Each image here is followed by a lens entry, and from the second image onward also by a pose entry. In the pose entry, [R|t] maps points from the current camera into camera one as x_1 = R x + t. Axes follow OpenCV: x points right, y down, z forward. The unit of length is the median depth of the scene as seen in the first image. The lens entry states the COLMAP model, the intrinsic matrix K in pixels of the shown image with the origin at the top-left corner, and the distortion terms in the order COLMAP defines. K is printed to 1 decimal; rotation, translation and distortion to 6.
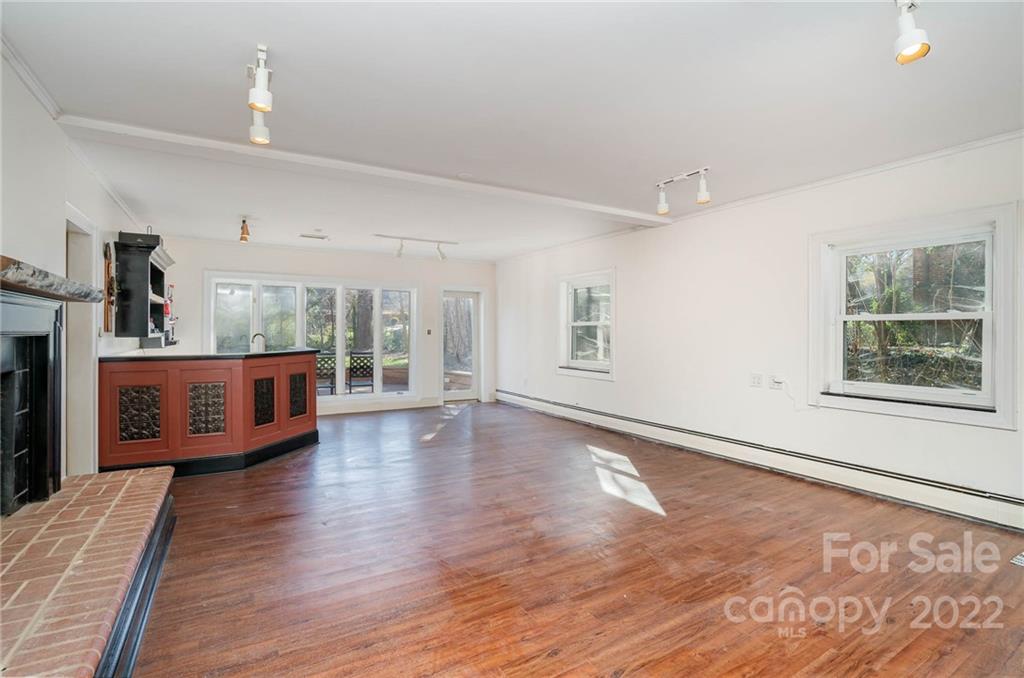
lens RADIAL K [[473.4, 0, 501.8], [0, 473.4, 335.7], [0, 0, 1]] dist [-0.043539, 0.000250]
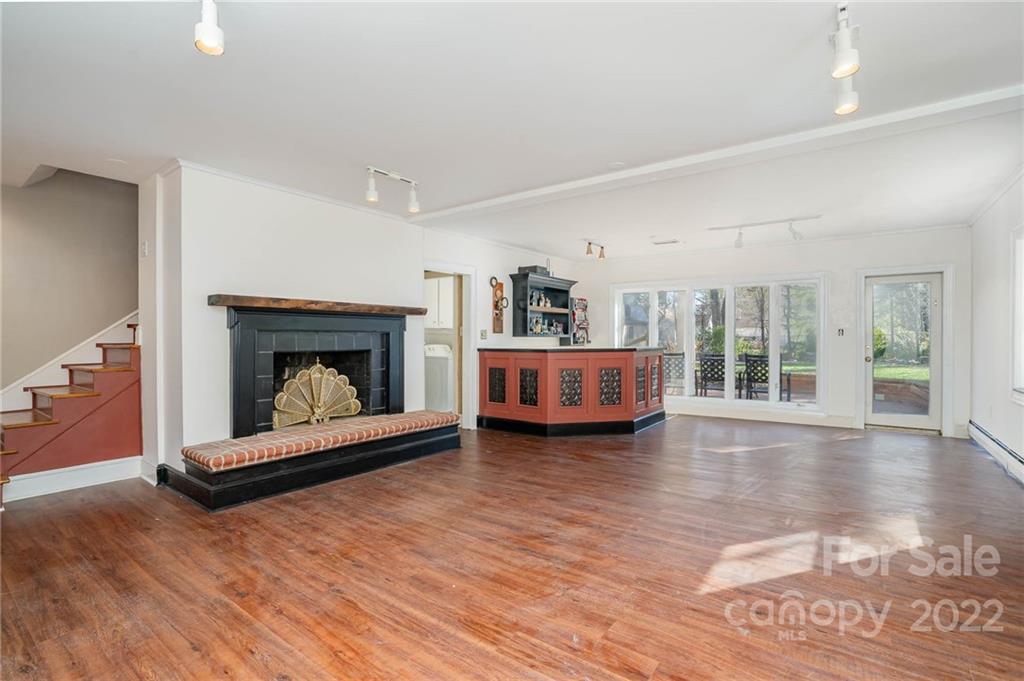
lens RADIAL K [[473.4, 0, 501.8], [0, 473.4, 337.2], [0, 0, 1]] dist [-0.043539, 0.000250]
pose [[0.391583, -0.003155, -0.920138, 0.831025], [-0.004357, 0.999977, -0.005283, 0.020066], [0.920133, 0.006078, 0.391560, 0.471642]]
